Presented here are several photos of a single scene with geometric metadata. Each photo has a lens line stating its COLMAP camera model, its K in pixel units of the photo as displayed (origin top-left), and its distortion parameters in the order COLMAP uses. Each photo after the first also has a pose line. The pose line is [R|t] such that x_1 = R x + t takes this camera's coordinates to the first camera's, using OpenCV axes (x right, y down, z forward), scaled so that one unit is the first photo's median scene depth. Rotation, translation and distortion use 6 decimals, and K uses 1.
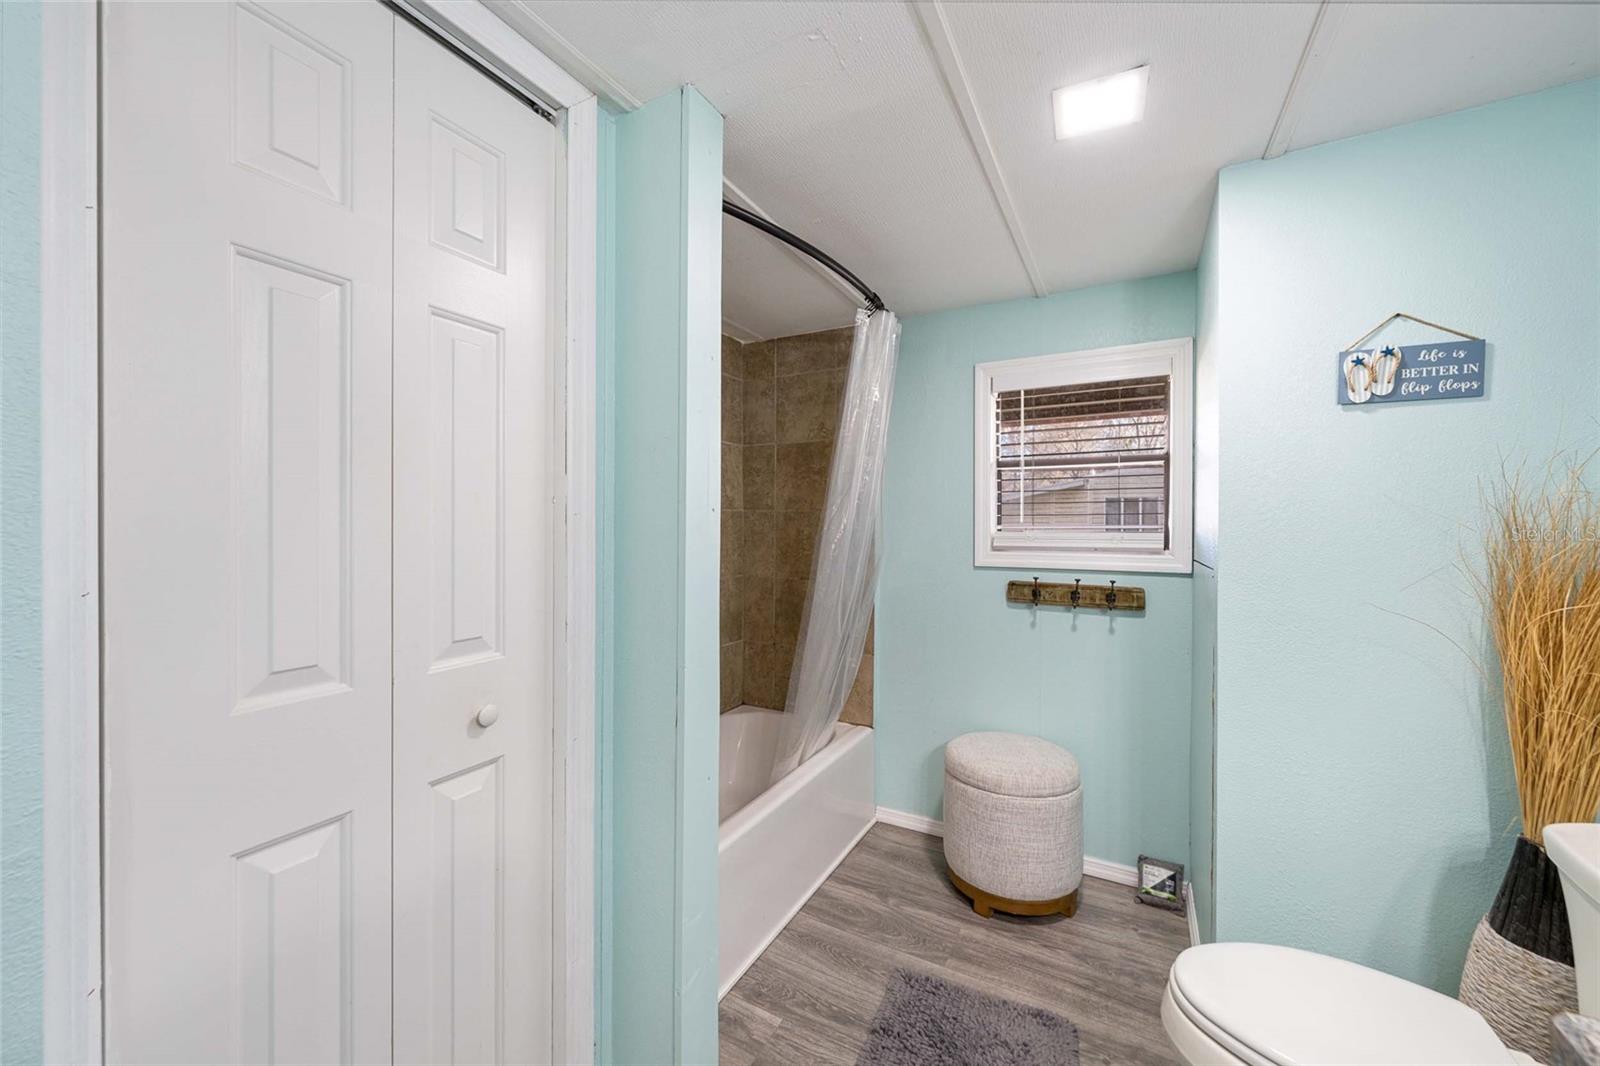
lens RADIAL K [[632.6, 0, 776.1], [0, 632.6, 526.7], [0, 0, 1]] dist [-0.001297, 0.000547]
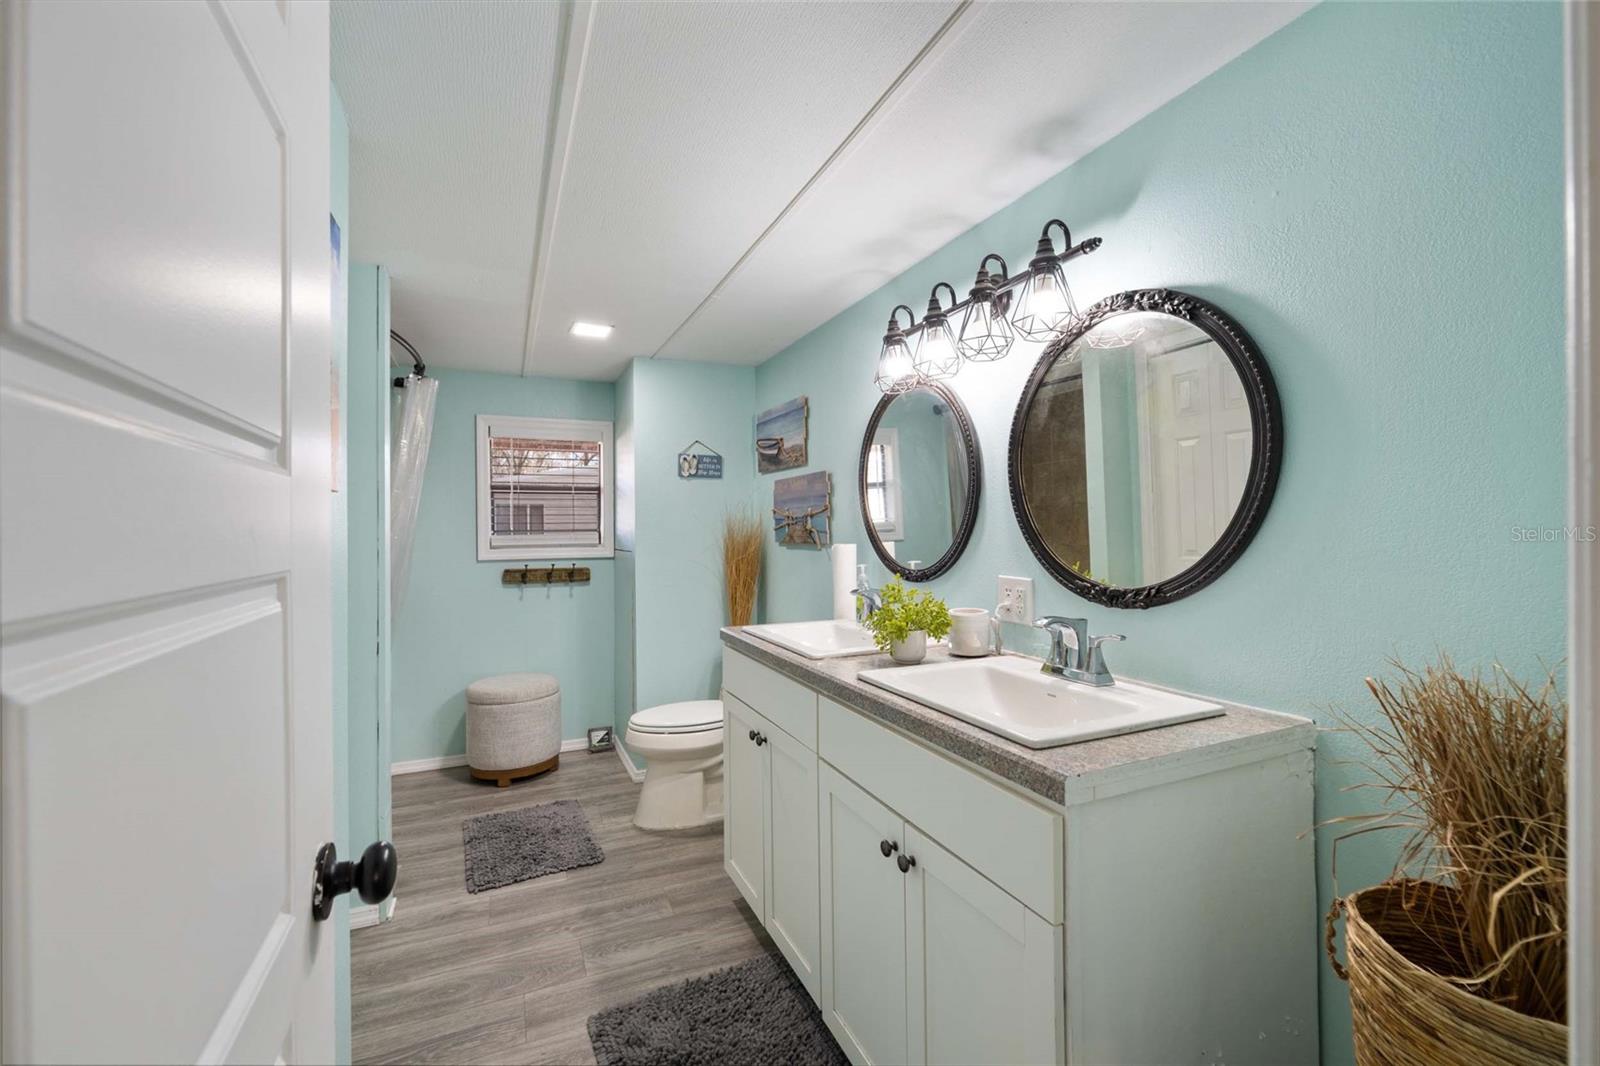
lens RADIAL K [[667.7, 0, 804.8], [0, 667.7, 529.5], [0, 0, 1]] dist [-0.000869, 0.000710]
pose [[0.598802, -0.009250, 0.800844, -0.478823], [0.012633, 0.999918, 0.002104, 0.000667], [-0.800798, 0.008857, 0.598869, -0.501864]]
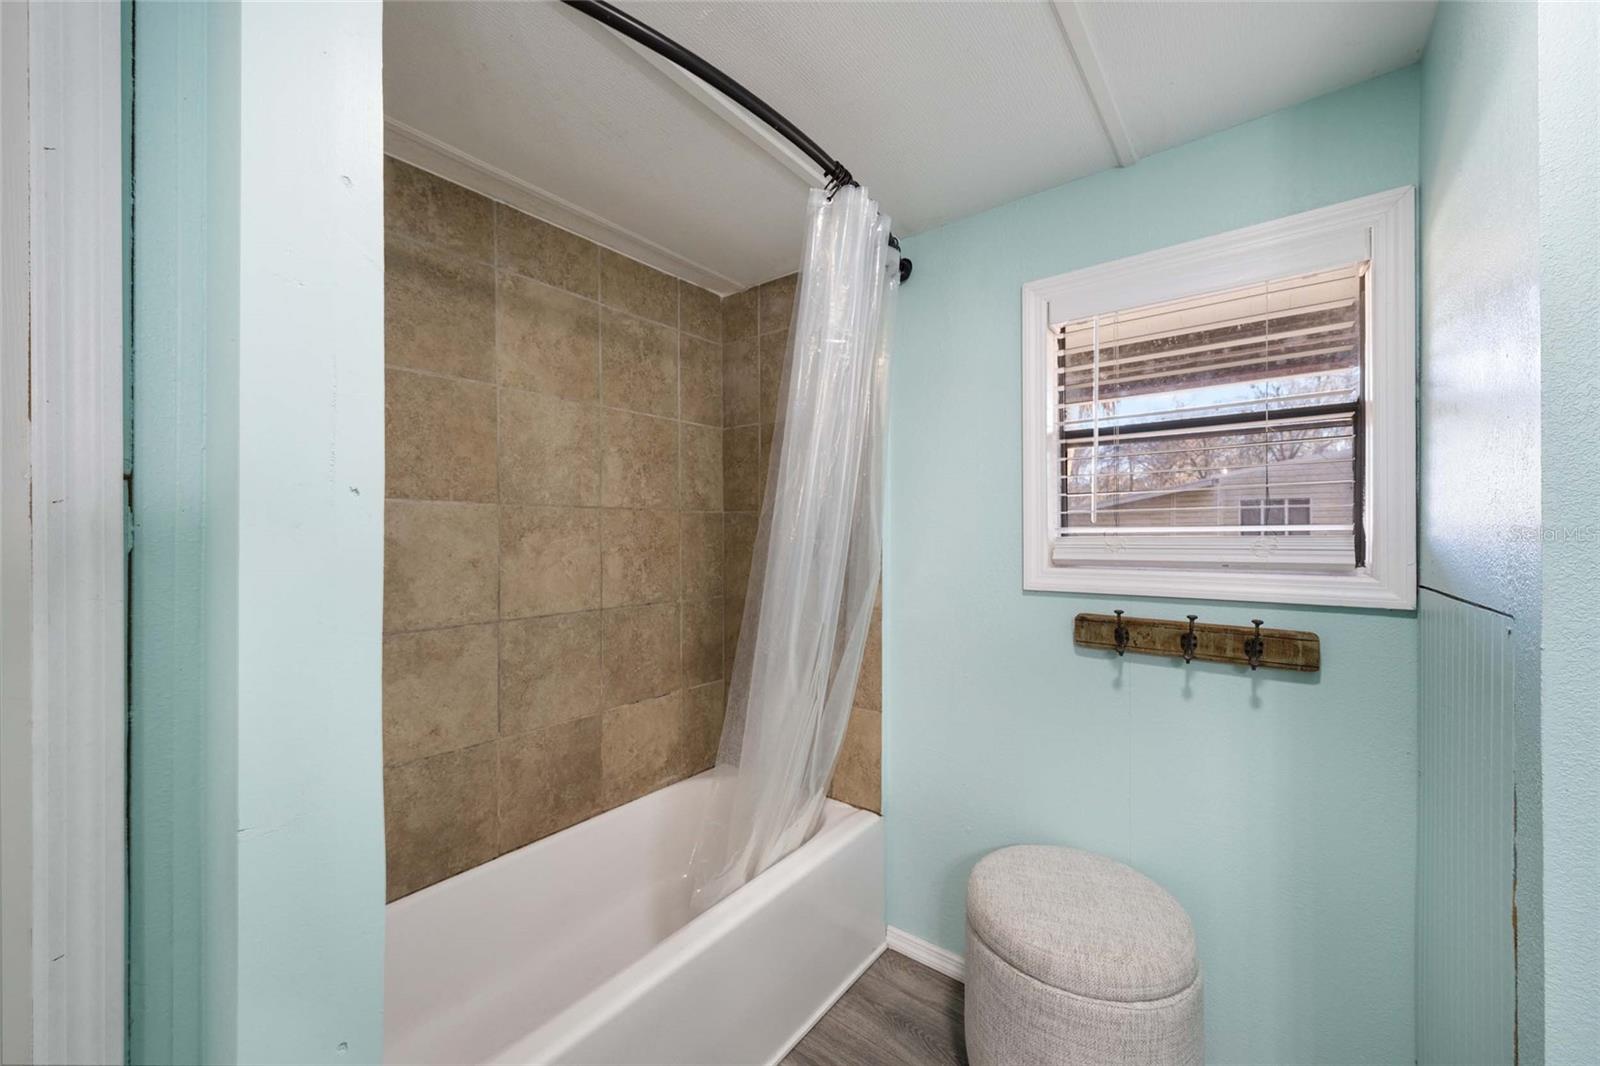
lens RADIAL K [[632.6, 0, 767.1], [0, 632.6, 535.2], [0, 0, 1]] dist [-0.001297, 0.000547]
pose [[0.986889, -0.005880, -0.161295, 0.175551], [0.005657, 0.999982, -0.001843, 0.005962], [0.161303, 0.000906, 0.986904, 0.341906]]
